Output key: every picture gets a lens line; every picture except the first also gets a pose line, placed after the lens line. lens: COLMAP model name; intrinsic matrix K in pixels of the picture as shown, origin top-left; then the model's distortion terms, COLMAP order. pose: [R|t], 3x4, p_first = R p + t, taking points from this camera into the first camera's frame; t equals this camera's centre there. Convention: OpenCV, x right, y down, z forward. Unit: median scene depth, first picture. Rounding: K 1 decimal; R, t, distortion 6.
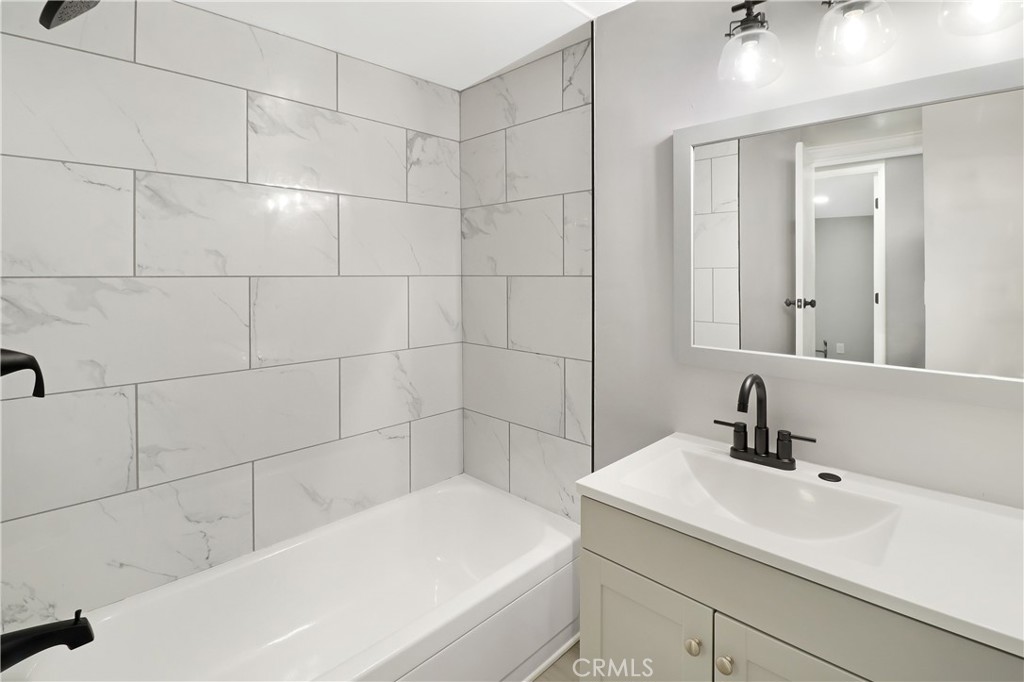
lens RADIAL K [[487.8, 0, 513.1], [0, 487.8, 295.8], [0, 0, 1]] dist [0.000650, 0.000234]
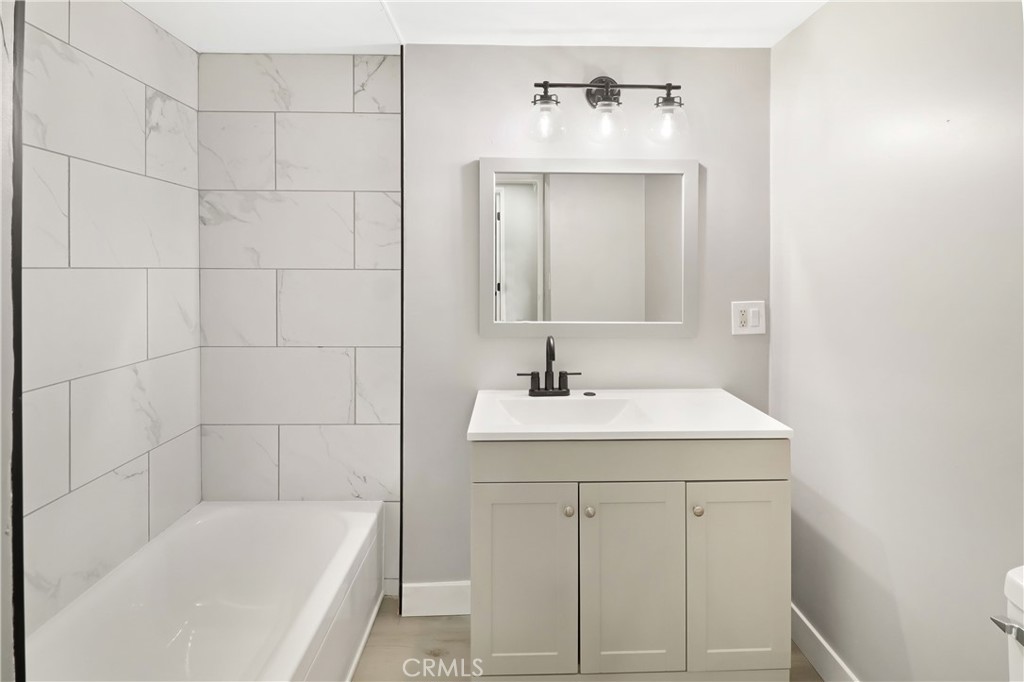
lens RADIAL K [[494.6, 0, 513.5], [0, 494.6, 285.7], [0, 0, 1]] dist [-0.003568, -0.000161]
pose [[0.705920, -0.020461, 0.707996, -0.367946], [0.025423, 0.999671, 0.003543, 0.000227], [-0.707835, 0.015498, 0.706208, 0.007487]]
